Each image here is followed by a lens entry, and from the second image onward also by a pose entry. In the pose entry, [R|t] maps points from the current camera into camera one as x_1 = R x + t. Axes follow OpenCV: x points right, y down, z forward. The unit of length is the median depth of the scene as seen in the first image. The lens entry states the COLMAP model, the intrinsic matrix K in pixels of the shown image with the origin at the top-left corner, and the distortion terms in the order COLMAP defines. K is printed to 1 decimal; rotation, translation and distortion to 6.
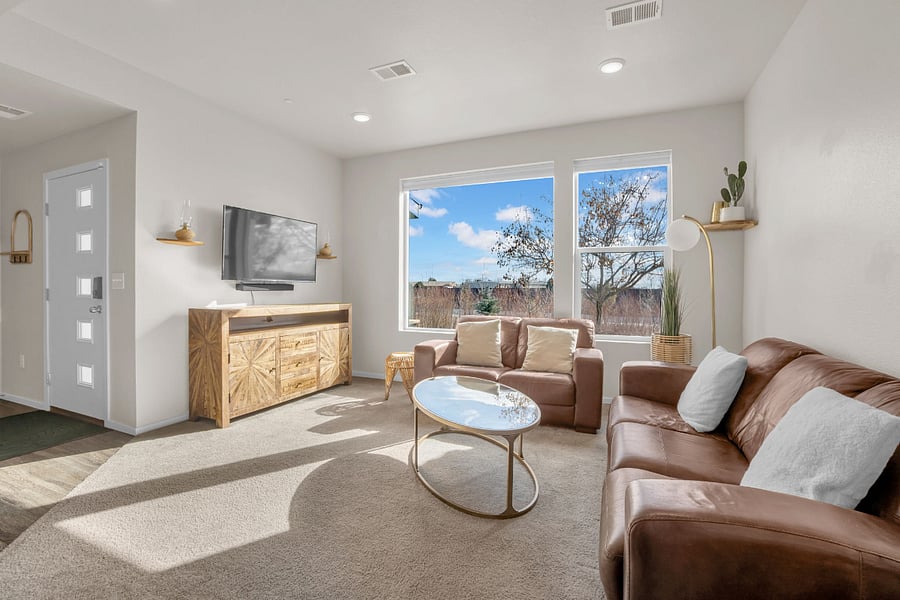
lens RADIAL K [[403.3, 0, 450.0], [0, 403.3, 300.0], [0, 0, 1]] dist [-0.000562, -0.000540]
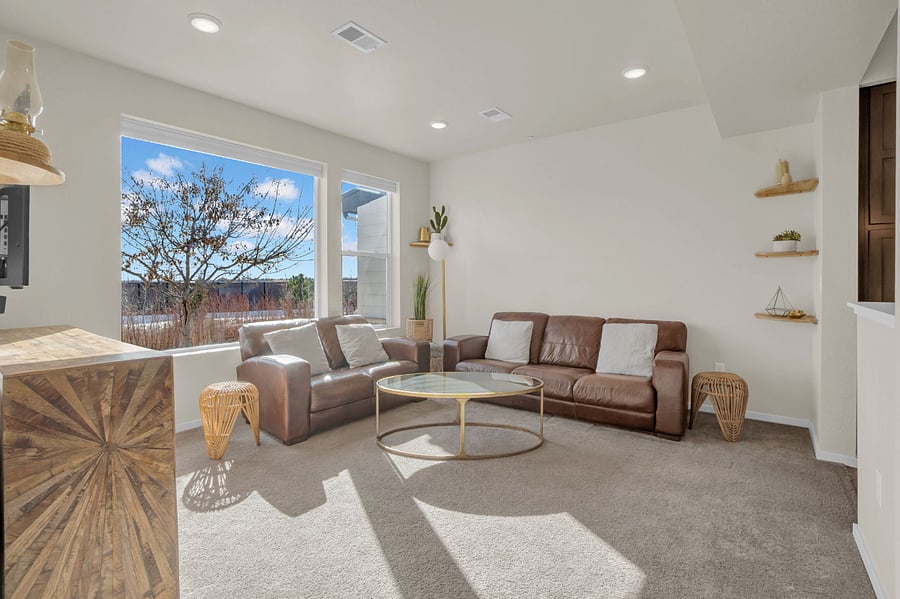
lens RADIAL K [[406.3, 0, 448.9], [0, 406.3, 285.0], [0, 0, 1]] dist [-0.001128, -0.000168]
pose [[0.271979, -0.021463, 0.962064, -0.841593], [0.029423, 0.999469, 0.013979, -0.047121], [-0.961853, 0.024504, 0.272466, 0.533520]]
